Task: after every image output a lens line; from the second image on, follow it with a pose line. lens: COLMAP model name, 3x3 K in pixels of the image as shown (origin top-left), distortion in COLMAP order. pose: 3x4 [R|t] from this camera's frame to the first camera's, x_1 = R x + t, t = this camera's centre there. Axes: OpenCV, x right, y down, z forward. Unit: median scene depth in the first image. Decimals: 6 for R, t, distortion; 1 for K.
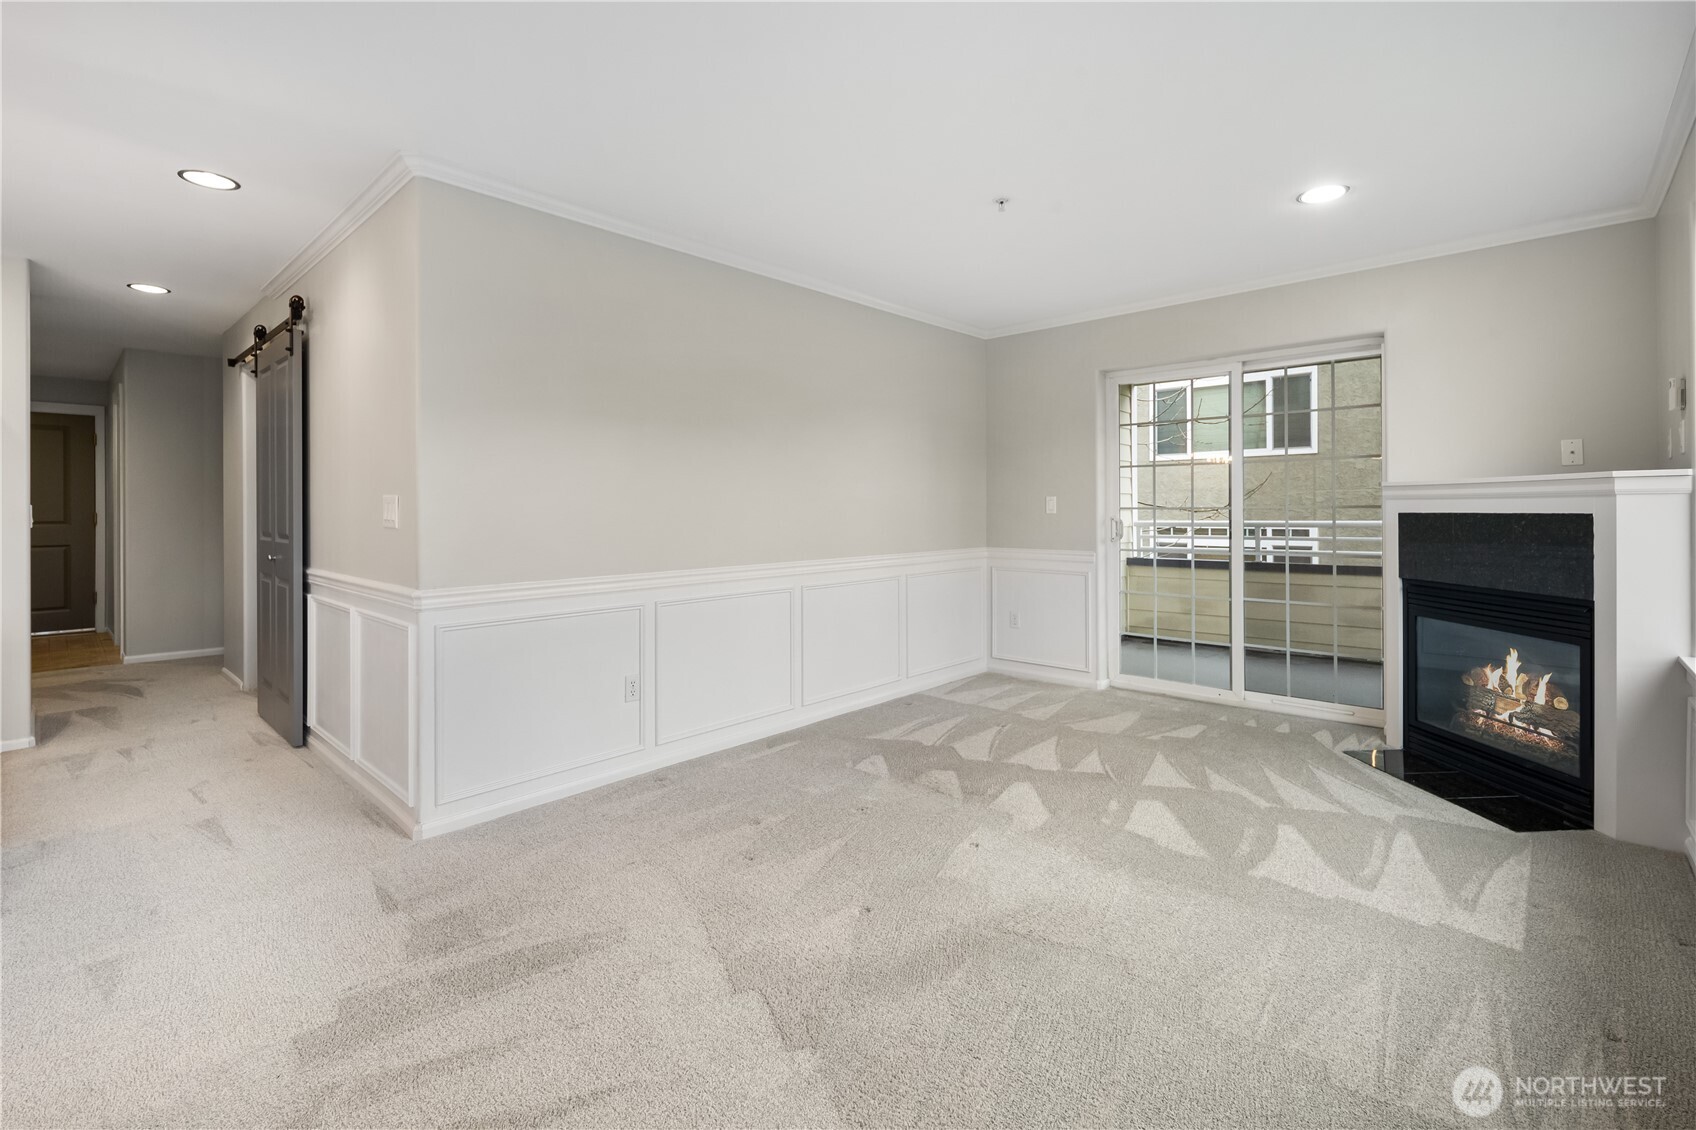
lens RADIAL K [[763.5, 0, 849.0], [0, 763.5, 507.4], [0, 0, 1]] dist [-0.000968, -0.000233]
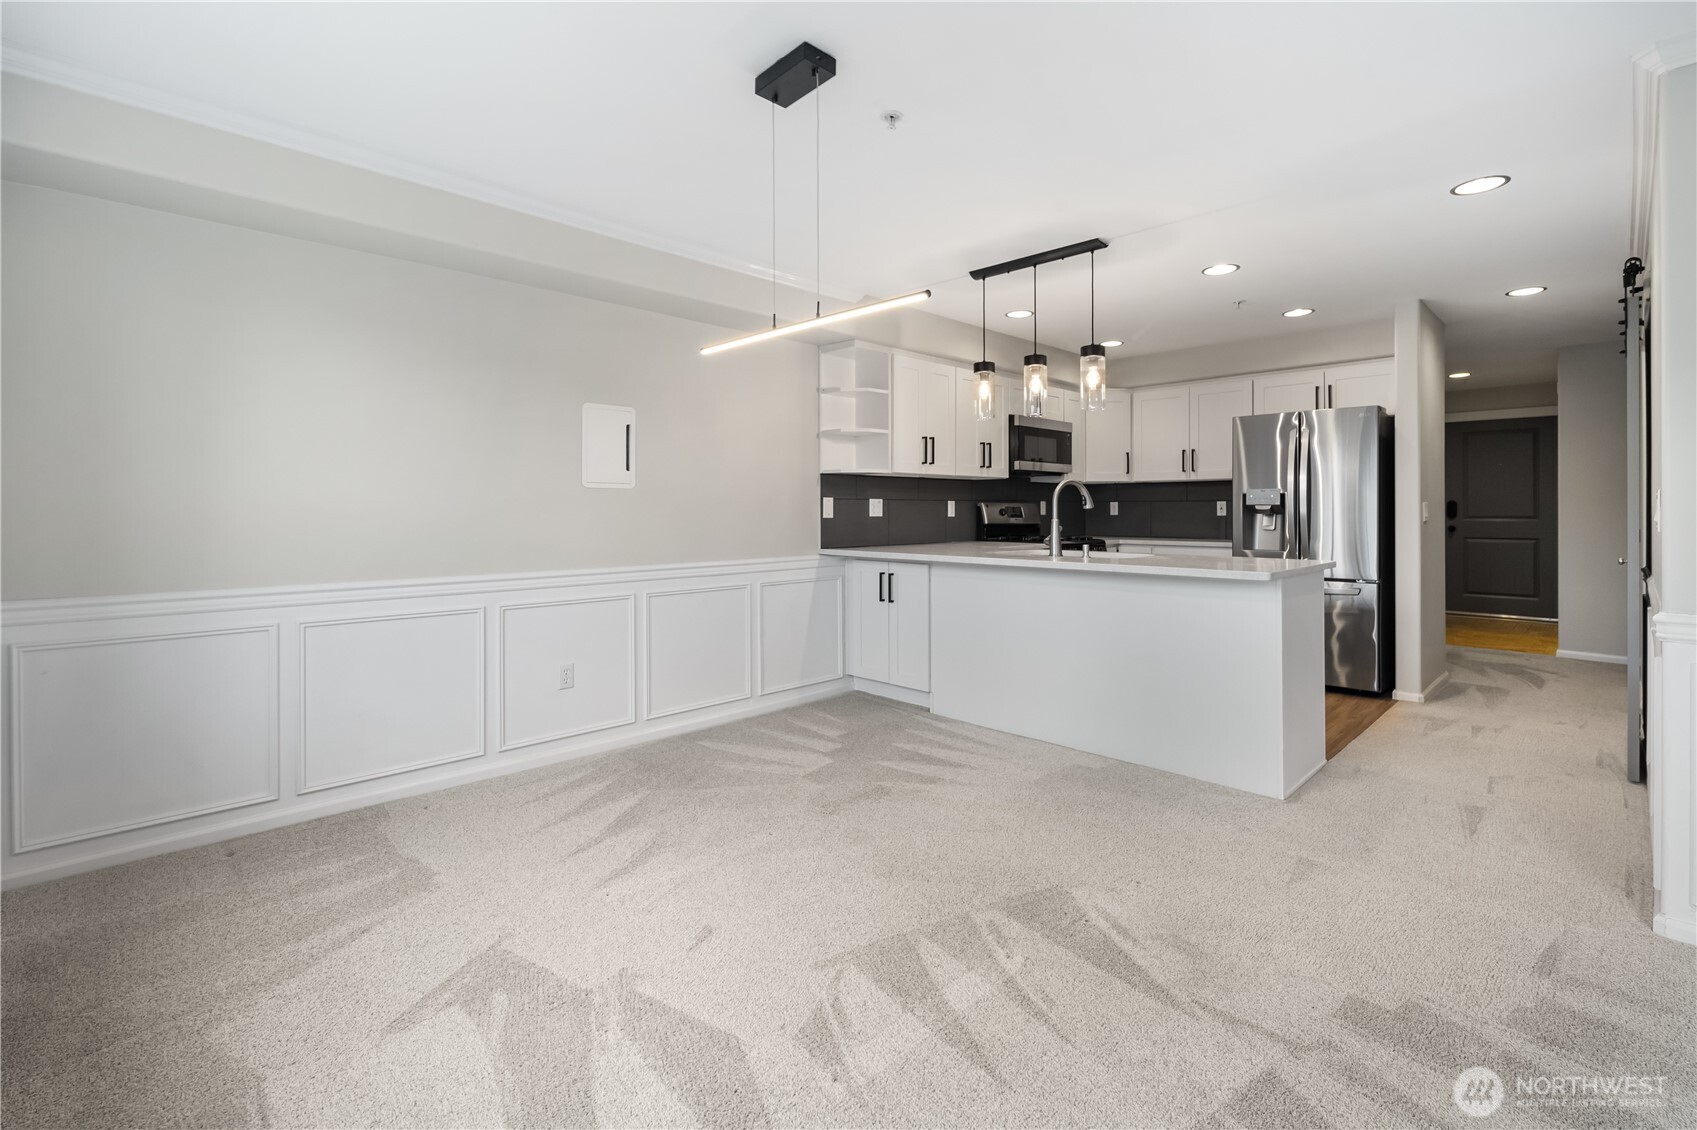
lens RADIAL K [[764.0, 0, 852.5], [0, 764.0, 509.3], [0, 0, 1]] dist [-0.000968, -0.000233]
pose [[-0.050390, 0.006071, -0.998711, 0.245776], [0.001791, 0.999980, 0.005988, -0.001281], [0.998728, -0.001487, -0.050400, 0.221678]]
